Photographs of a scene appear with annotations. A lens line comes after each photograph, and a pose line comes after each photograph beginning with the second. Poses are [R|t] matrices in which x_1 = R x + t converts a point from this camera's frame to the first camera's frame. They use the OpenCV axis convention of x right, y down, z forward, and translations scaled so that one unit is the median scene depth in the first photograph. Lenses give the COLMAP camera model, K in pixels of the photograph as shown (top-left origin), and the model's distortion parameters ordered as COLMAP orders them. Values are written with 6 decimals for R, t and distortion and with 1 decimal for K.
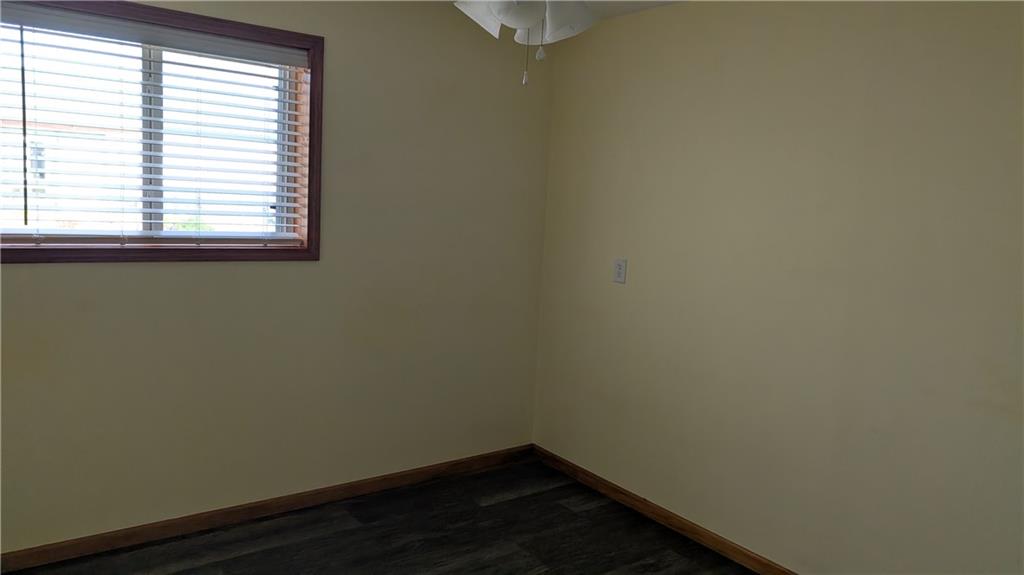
lens RADIAL K [[737.1, 0, 511.3], [0, 737.1, 301.9], [0, 0, 1]] dist [-0.001015, 0.002118]
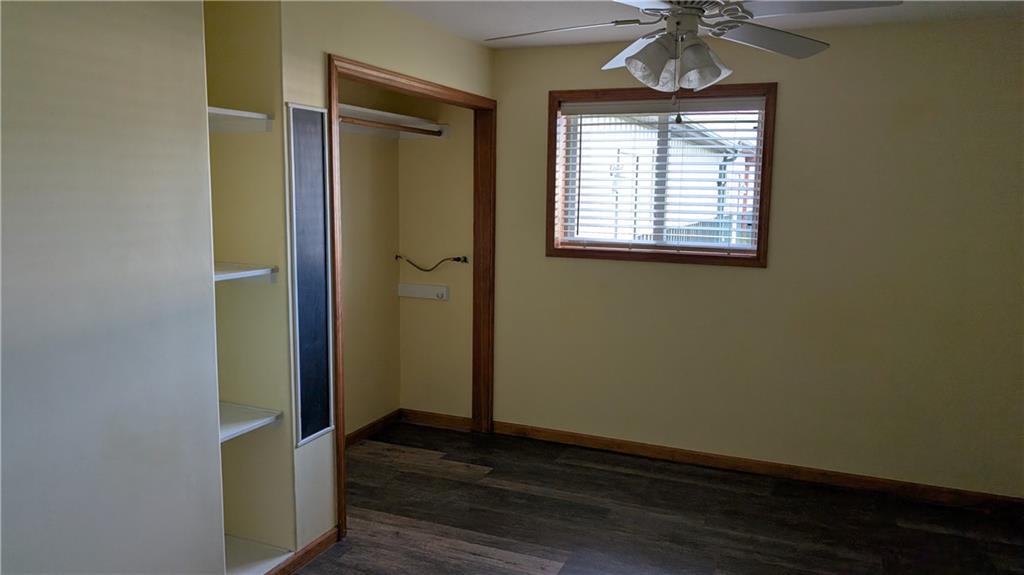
lens RADIAL K [[737.1, 0, 511.3], [0, 737.1, 301.9], [0, 0, 1]] dist [-0.001015, 0.002118]
pose [[0.496079, 0.086826, -0.863925, 0.593031], [-0.110704, 0.993192, 0.036249, 0.001121], [0.861191, 0.077658, 0.502313, 0.040255]]
